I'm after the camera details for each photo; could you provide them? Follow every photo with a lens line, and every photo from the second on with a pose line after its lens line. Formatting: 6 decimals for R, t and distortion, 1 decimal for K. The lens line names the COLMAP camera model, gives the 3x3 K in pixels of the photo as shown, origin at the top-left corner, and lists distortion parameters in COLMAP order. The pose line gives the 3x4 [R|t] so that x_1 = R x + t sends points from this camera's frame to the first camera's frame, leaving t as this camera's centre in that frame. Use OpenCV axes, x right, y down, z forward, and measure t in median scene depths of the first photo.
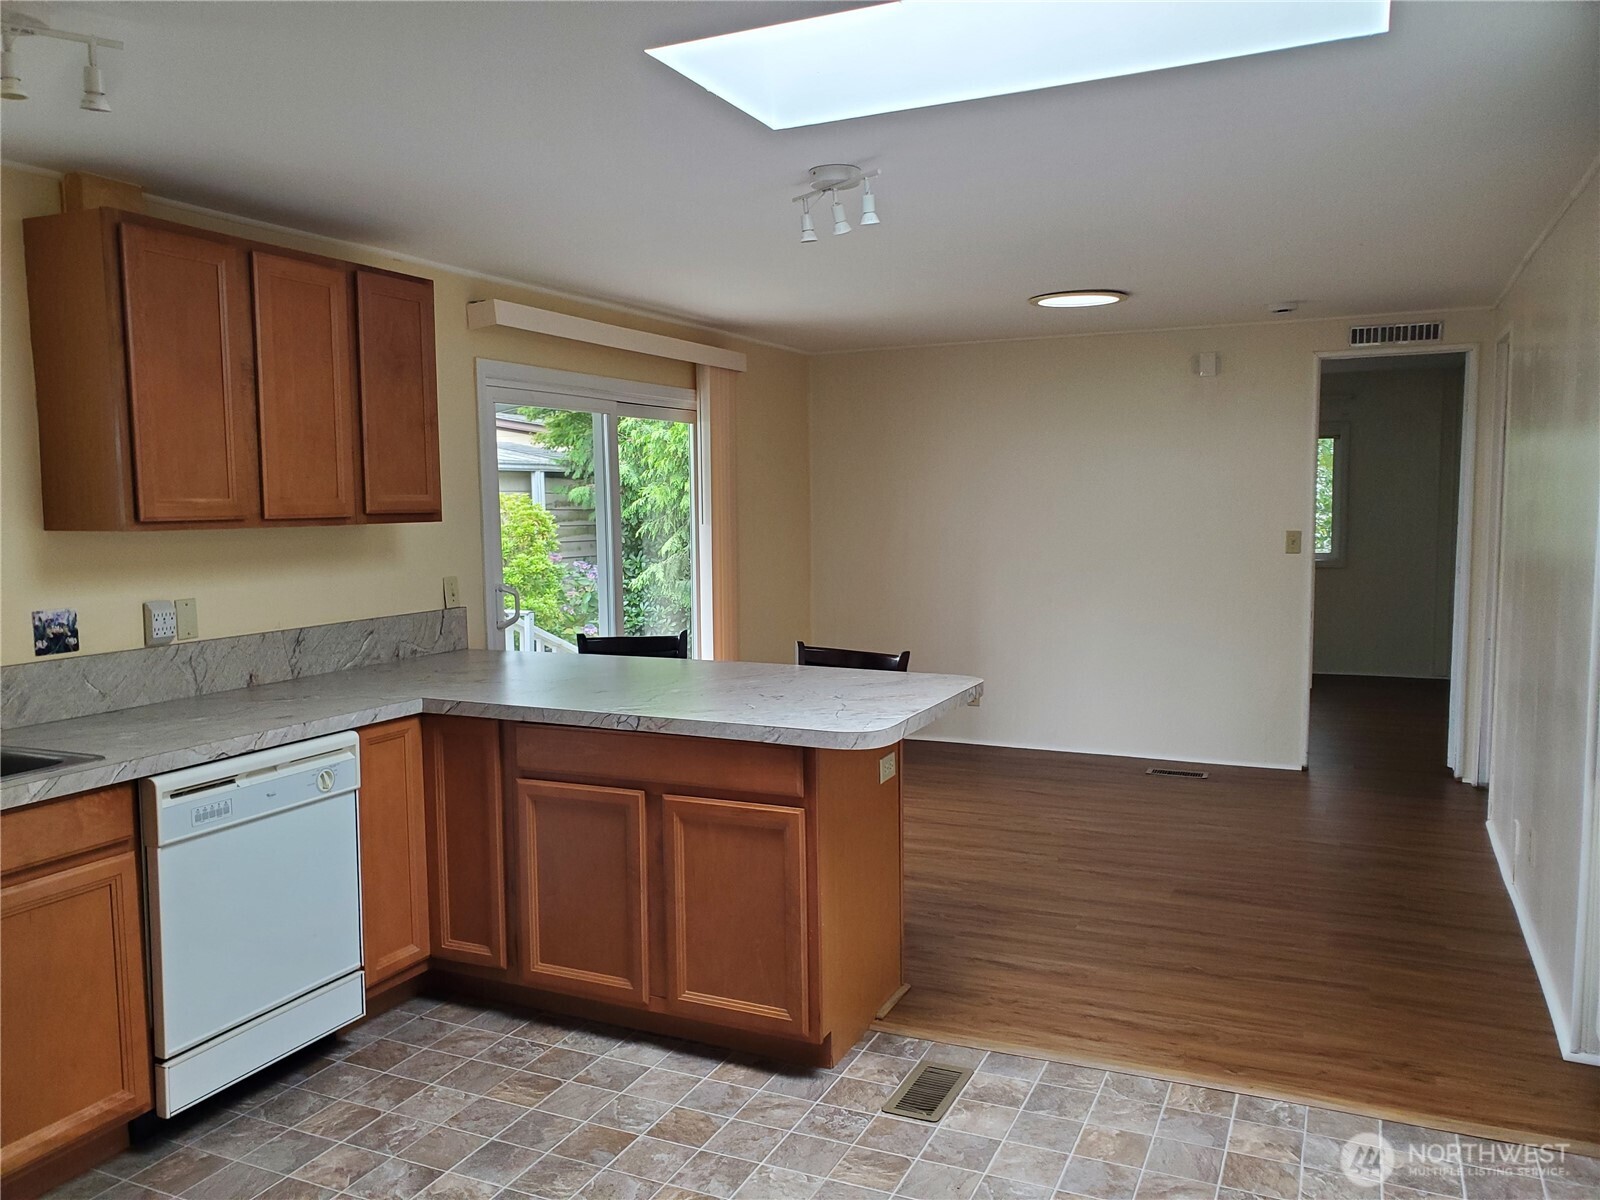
lens RADIAL K [[1250.8, 0, 771.3], [0, 1250.8, 614.3], [0, 0, 1]] dist [0.029429, -0.012026]
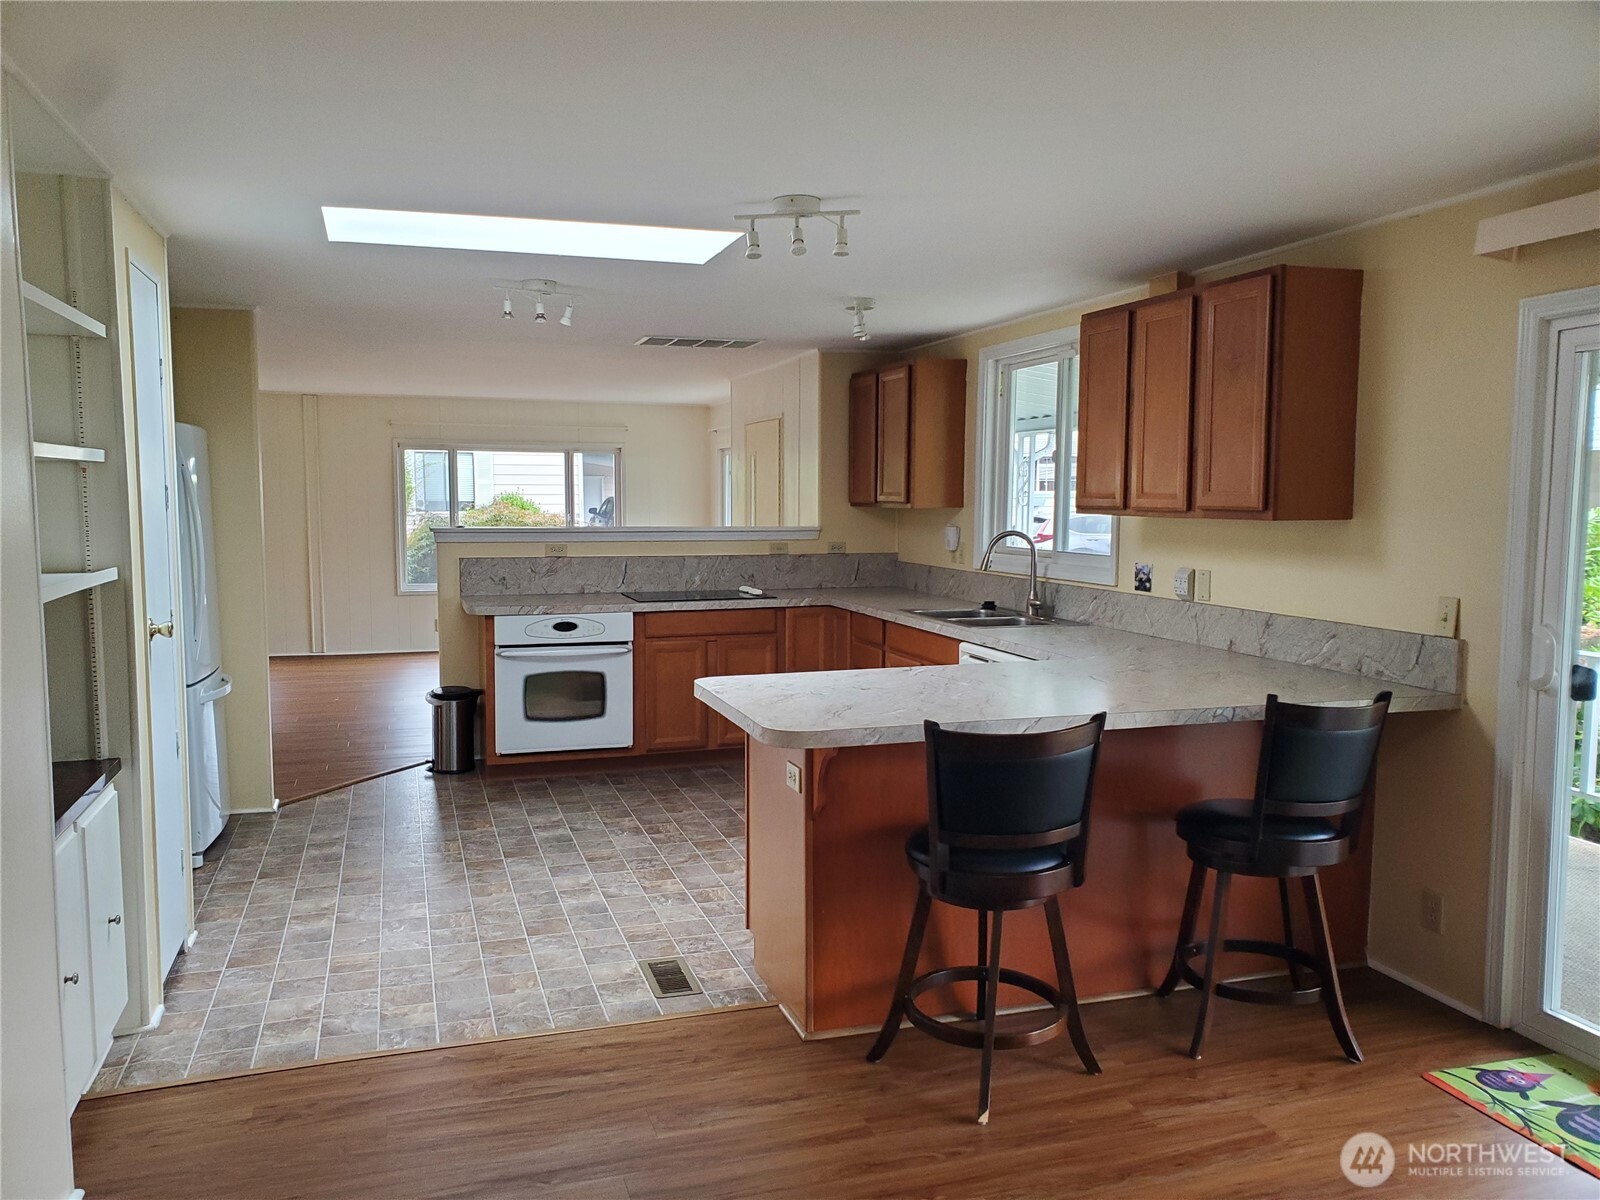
lens RADIAL K [[1250.8, 0, 802.4], [0, 1250.8, 596.6], [0, 0, 1]] dist [0.029429, -0.012026]
pose [[-0.729667, 0.070764, -0.680132, 0.777969], [-0.054018, 0.985557, 0.160494, -0.183253], [0.681666, 0.153847, -0.715306, 1.760390]]
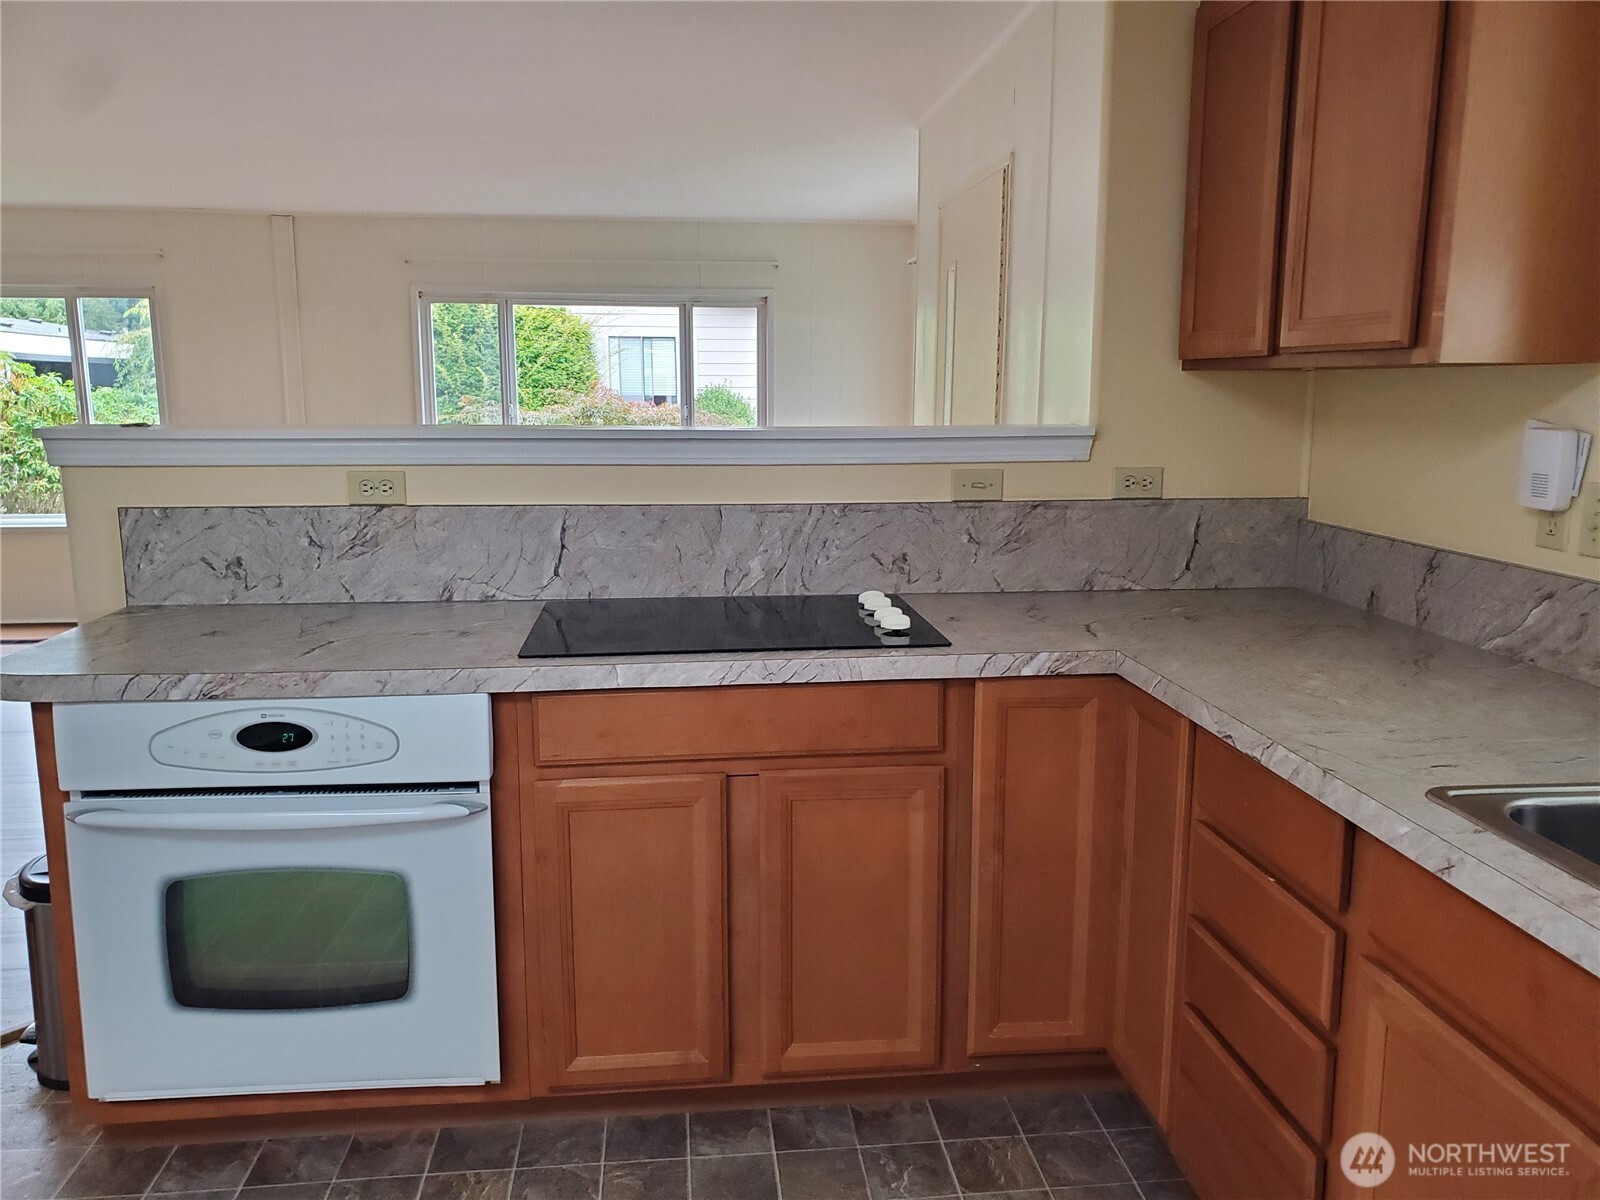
lens RADIAL K [[1250.8, 0, 812.4], [0, 1250.8, 609.1], [0, 0, 1]] dist [0.029429, -0.012026]
pose [[-0.852557, 0.104834, -0.512013, -0.146898], [-0.035752, 0.965683, 0.257253, -0.046047], [0.521410, 0.237628, -0.819551, 0.811248]]
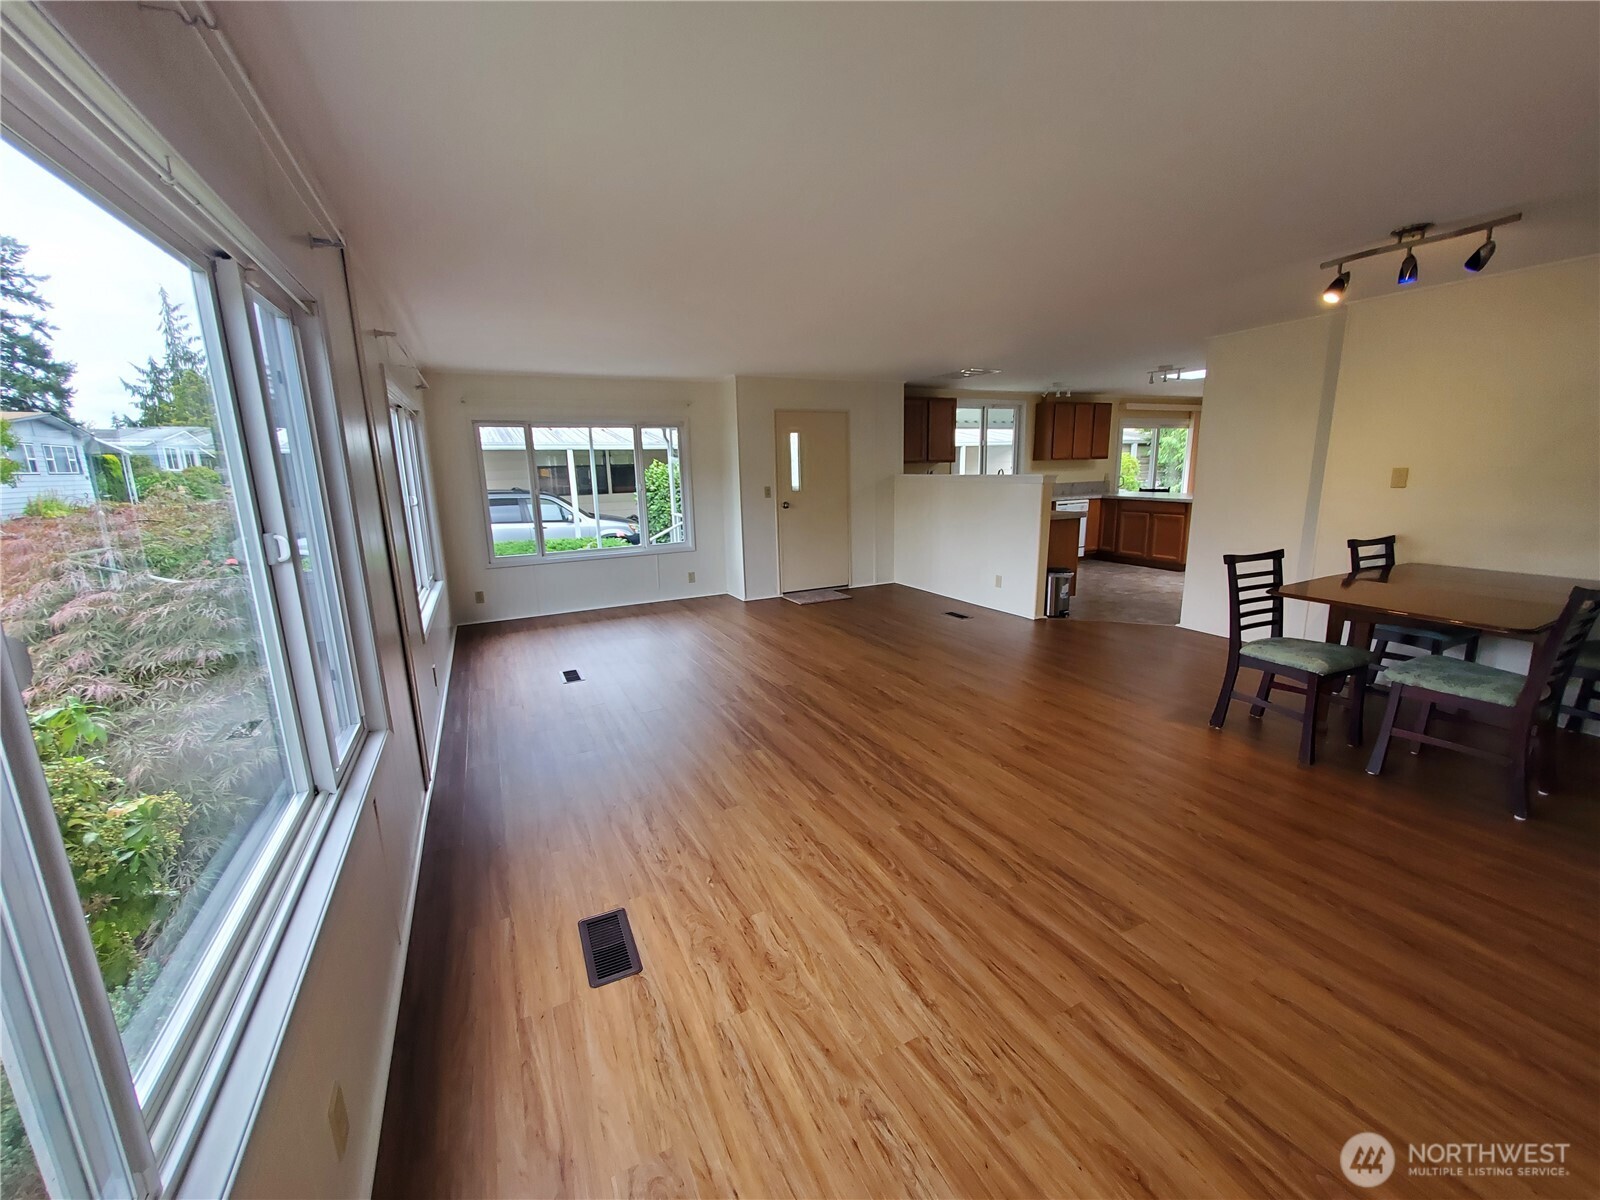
lens RADIAL K [[634.3, 0, 798.4], [0, 634.3, 592.5], [0, 0, 1]] dist [-0.006075, 0.000589]
pose [[0.788339, 0.115989, -0.604209, 0.338042], [-0.044182, 0.990206, 0.132441, 0.175155], [0.613653, -0.077713, 0.785742, -1.758923]]
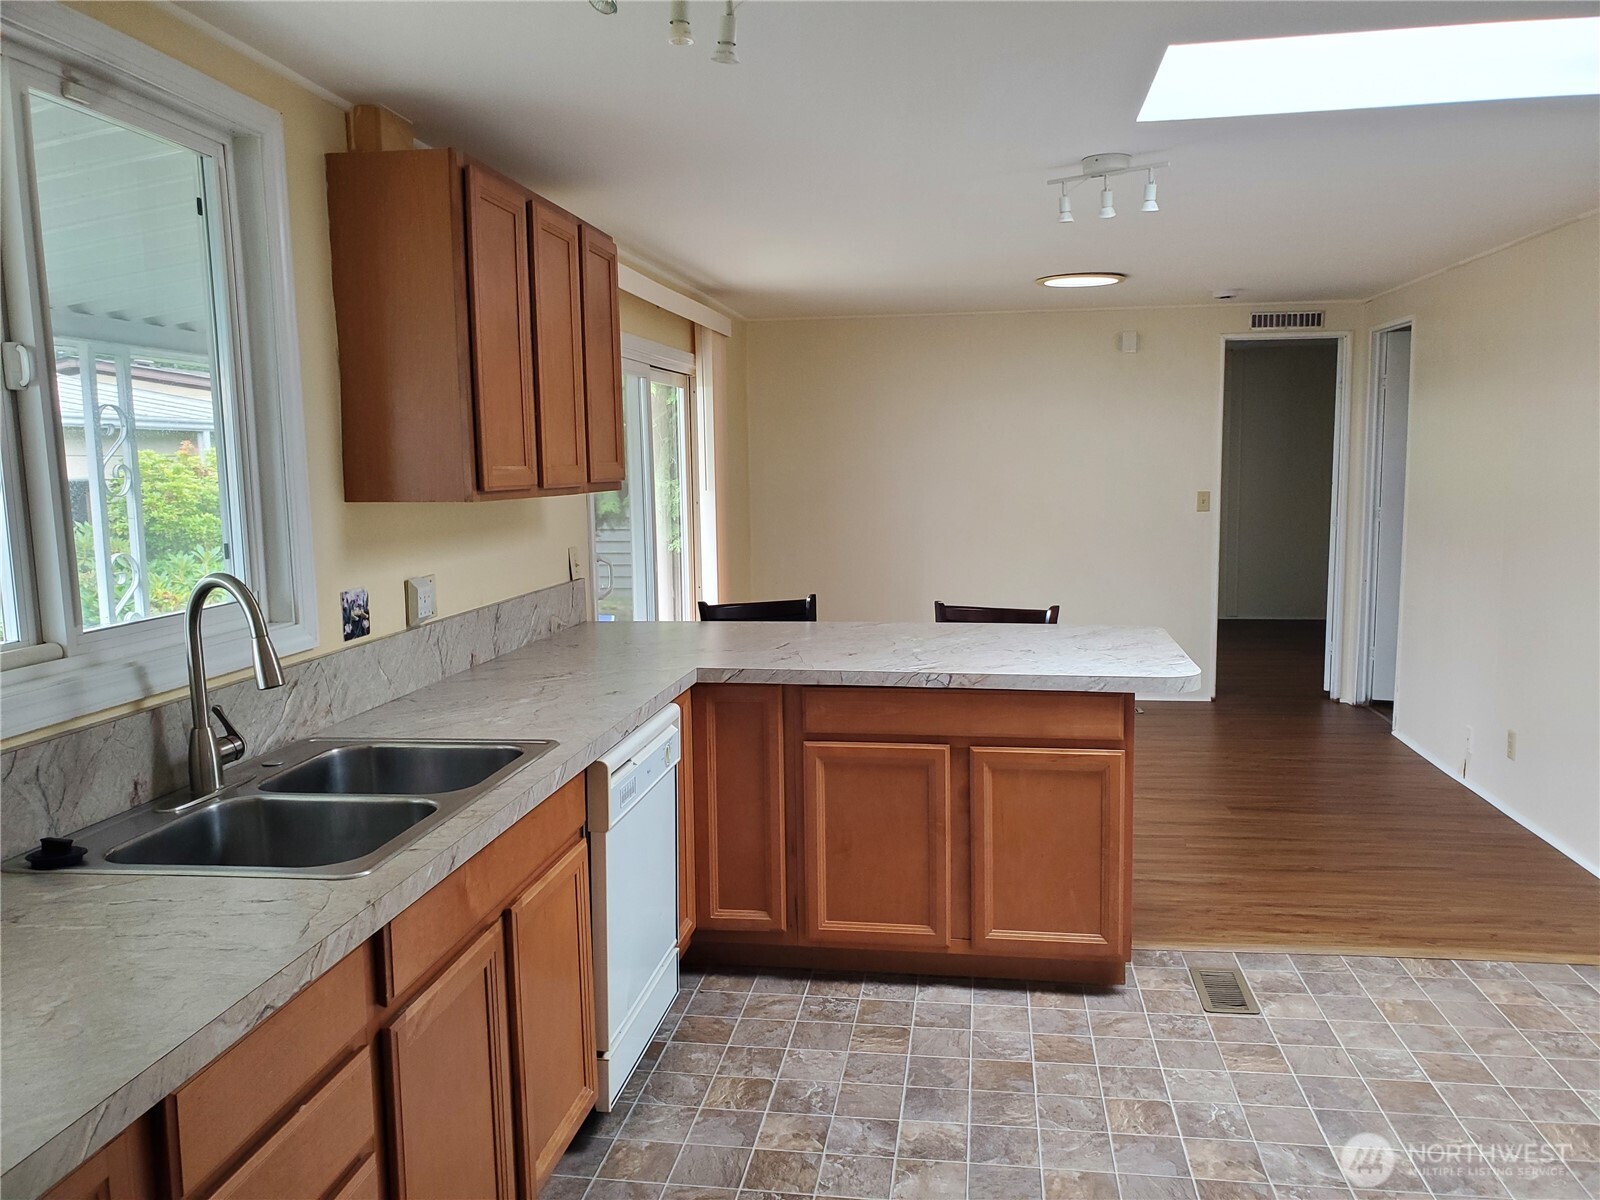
lens RADIAL K [[1250.8, 0, 818.6], [0, 1250.8, 613.7], [0, 0, 1]] dist [0.029429, -0.012026]
pose [[0.953165, -0.038132, 0.300036, -0.500222], [0.029911, 0.999042, 0.031947, -0.005068], [-0.300967, -0.021476, 0.953393, 0.037351]]
